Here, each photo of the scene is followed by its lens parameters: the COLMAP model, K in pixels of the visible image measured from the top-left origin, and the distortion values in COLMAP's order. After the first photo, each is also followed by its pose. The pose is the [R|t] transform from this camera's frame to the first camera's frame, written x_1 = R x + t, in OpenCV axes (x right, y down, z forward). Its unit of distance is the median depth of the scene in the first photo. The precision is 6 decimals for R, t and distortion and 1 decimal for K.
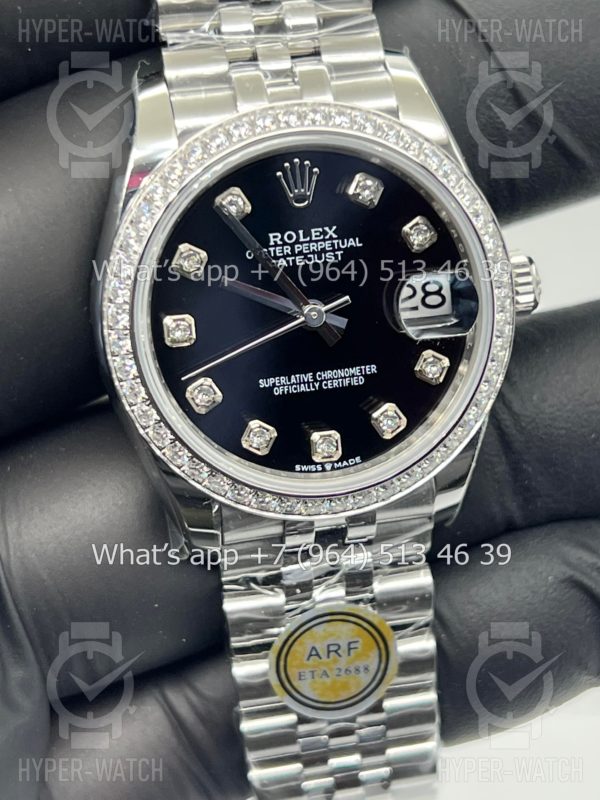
lens RADIAL K [[1955.9, 0, 295.9], [0, 1955.9, 400.7], [0, 0, 1]] dist [0.390087, 0.000000]
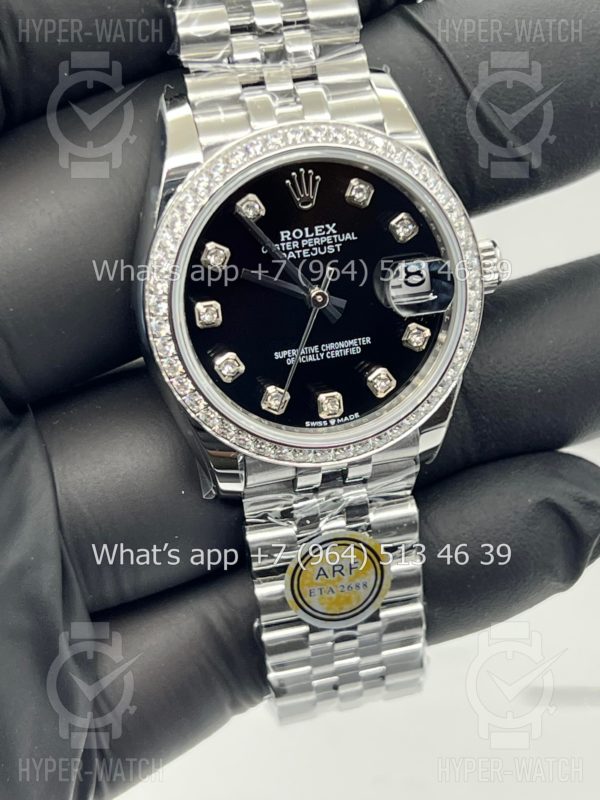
lens RADIAL K [[1955.9, 0, 307.2], [0, 1955.9, 399.2], [0, 0, 1]] dist [0.390087, 0.000000]
pose [[0.998859, -0.026654, 0.039615, -0.046725], [0.024104, 0.997691, 0.063501, -0.057599], [-0.041216, -0.062474, 0.997195, -0.203146]]
